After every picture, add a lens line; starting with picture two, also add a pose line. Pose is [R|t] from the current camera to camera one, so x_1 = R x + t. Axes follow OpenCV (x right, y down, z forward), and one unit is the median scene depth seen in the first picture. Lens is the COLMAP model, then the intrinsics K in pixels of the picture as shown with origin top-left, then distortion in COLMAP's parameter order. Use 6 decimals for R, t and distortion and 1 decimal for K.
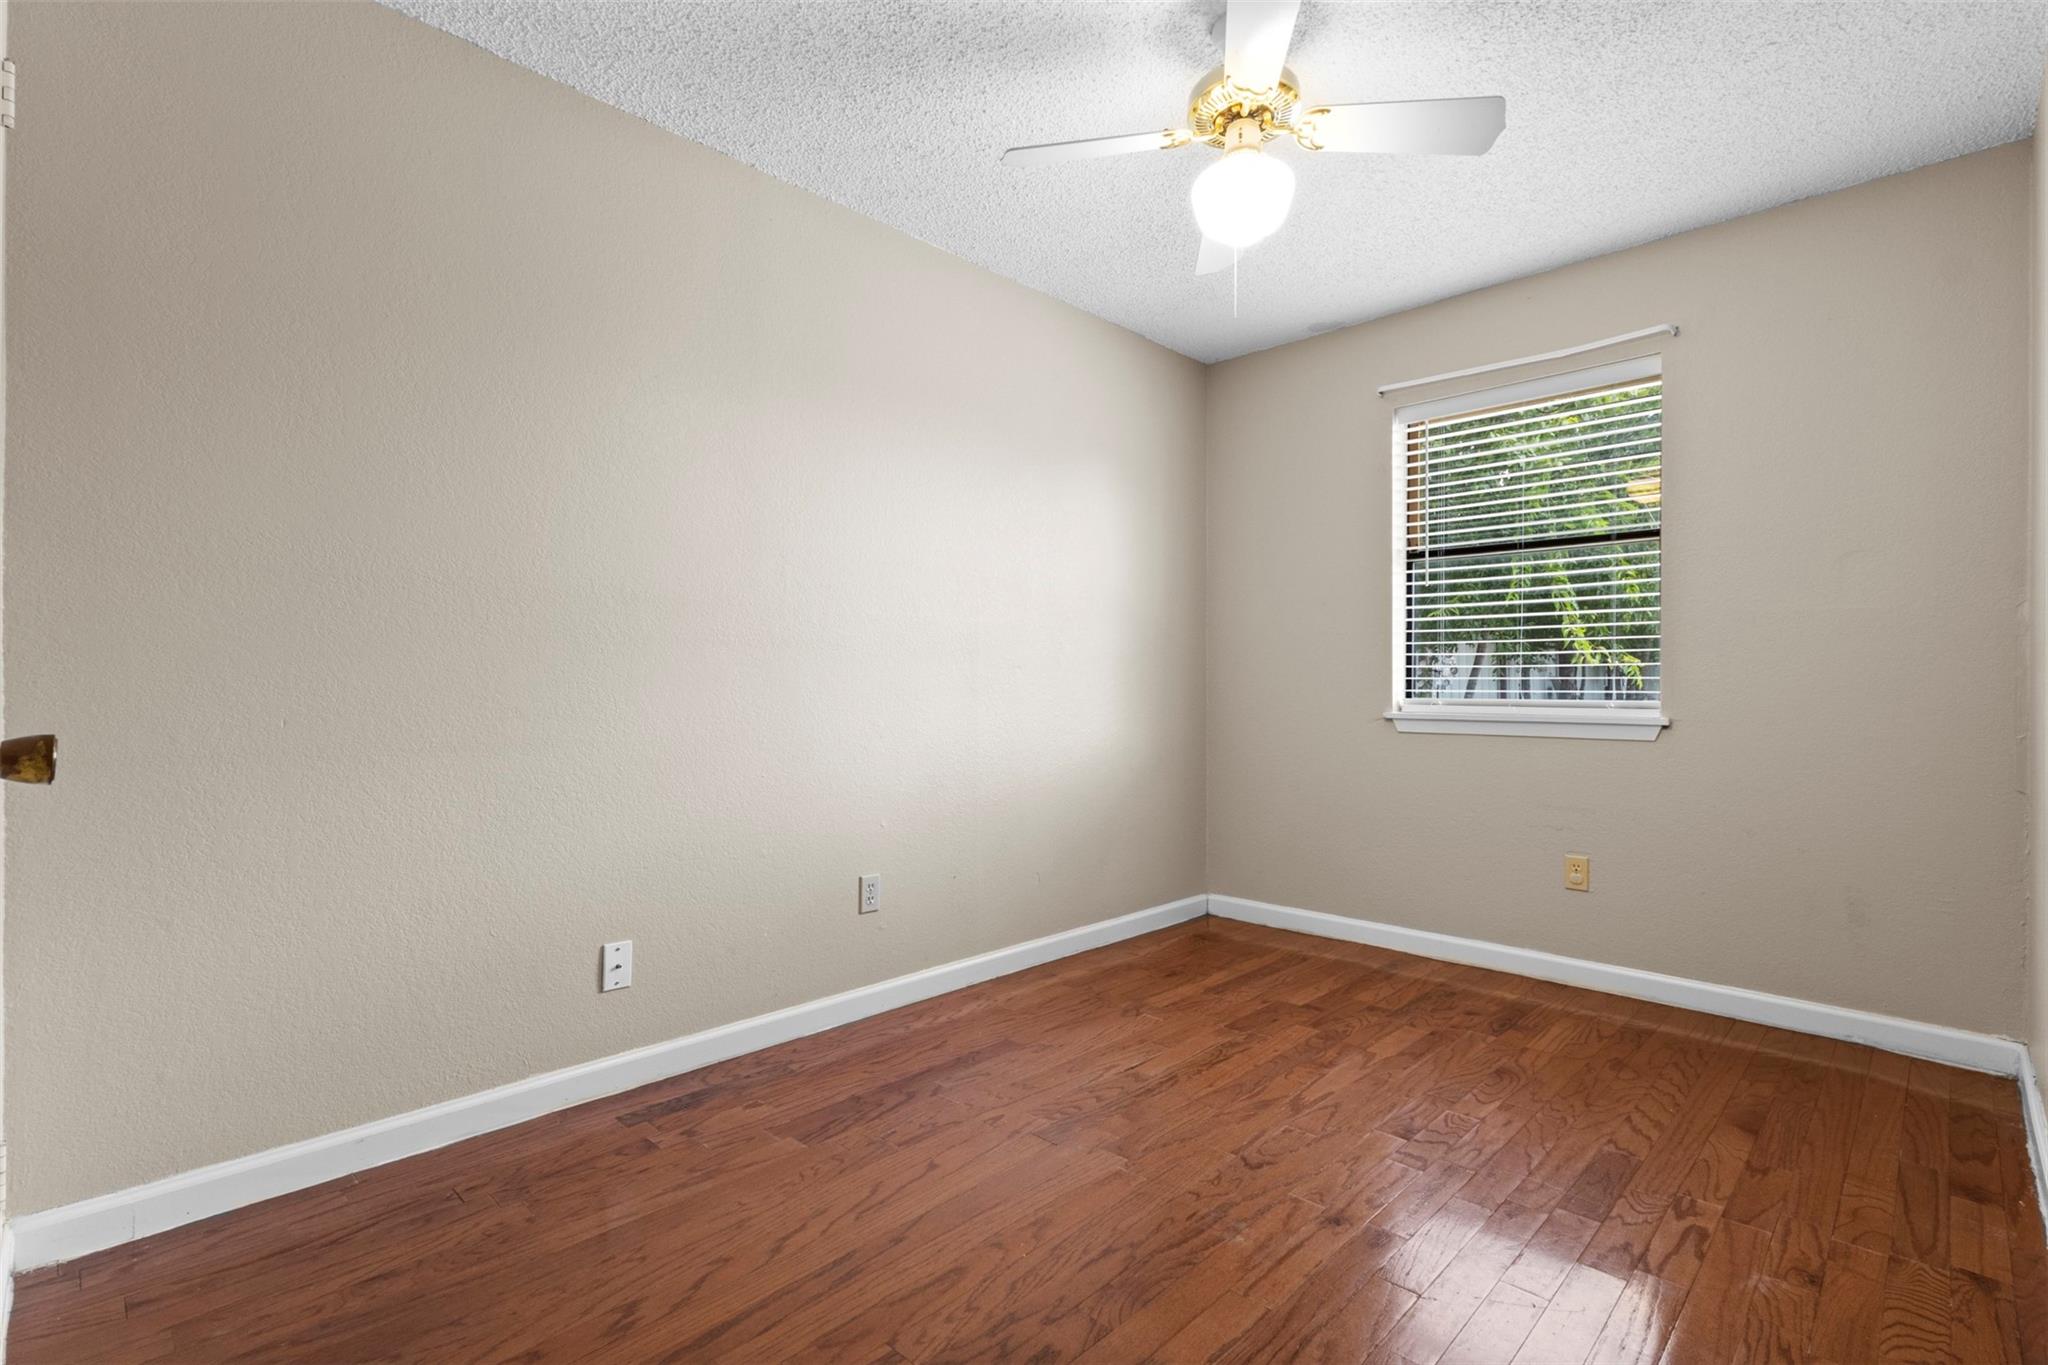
lens RADIAL K [[962.3, 0, 1024.2], [0, 962.3, 687.4], [0, 0, 1]] dist [0.003379, 0.000148]
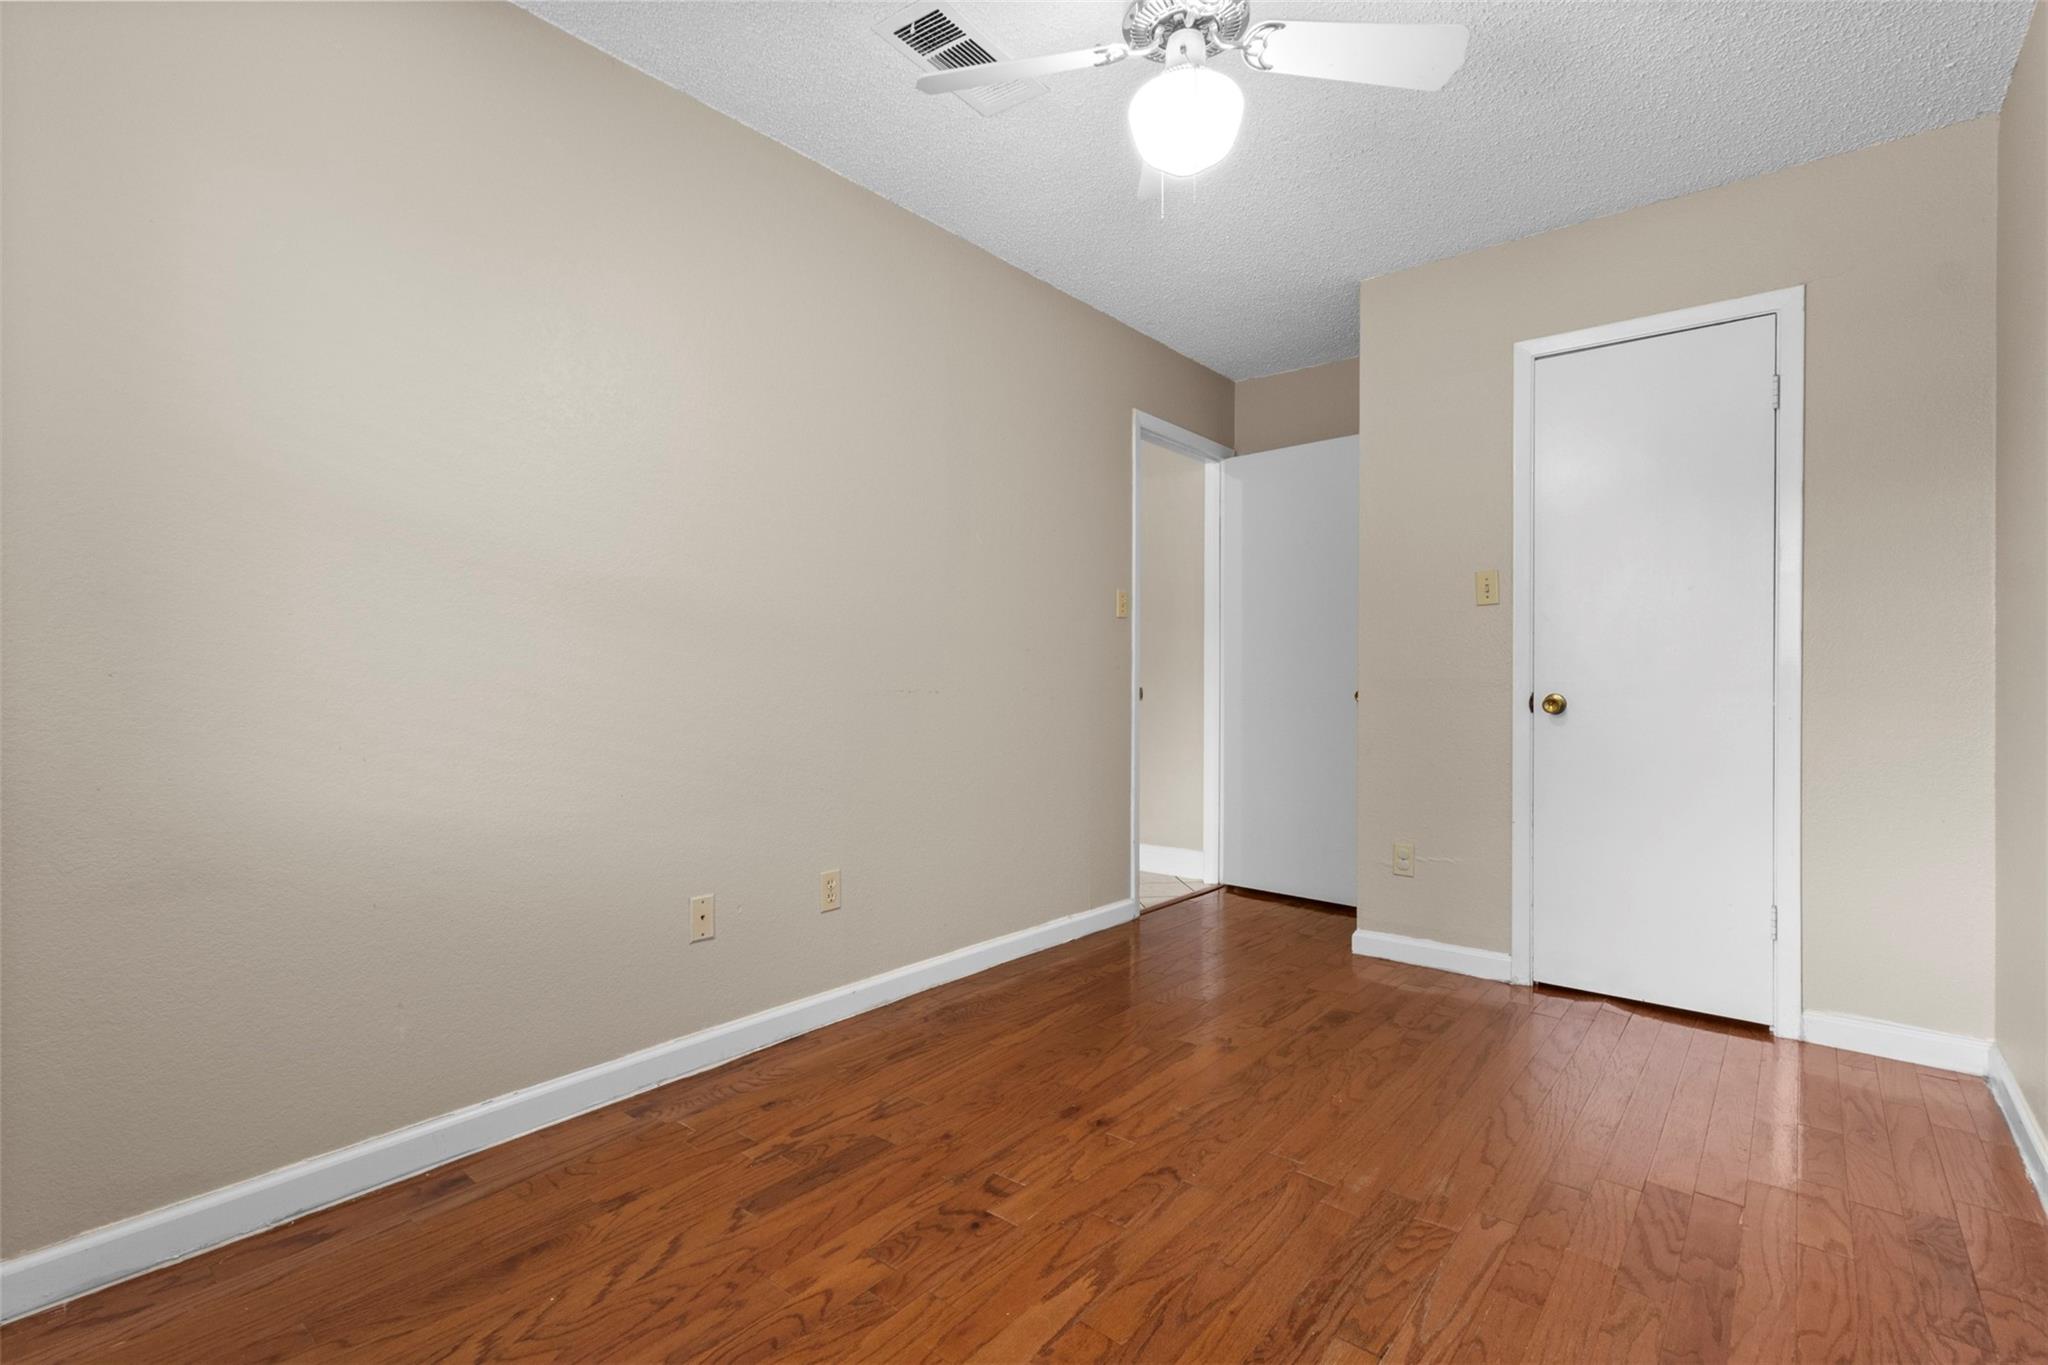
lens RADIAL K [[962.3, 0, 1023.4], [0, 962.3, 683.9], [0, 0, 1]] dist [0.003379, 0.000148]
pose [[-0.996965, -0.007766, -0.077464, 0.442590], [-0.007208, 0.999946, -0.007476, 0.015293], [0.077518, -0.006895, -0.996967, 1.879385]]
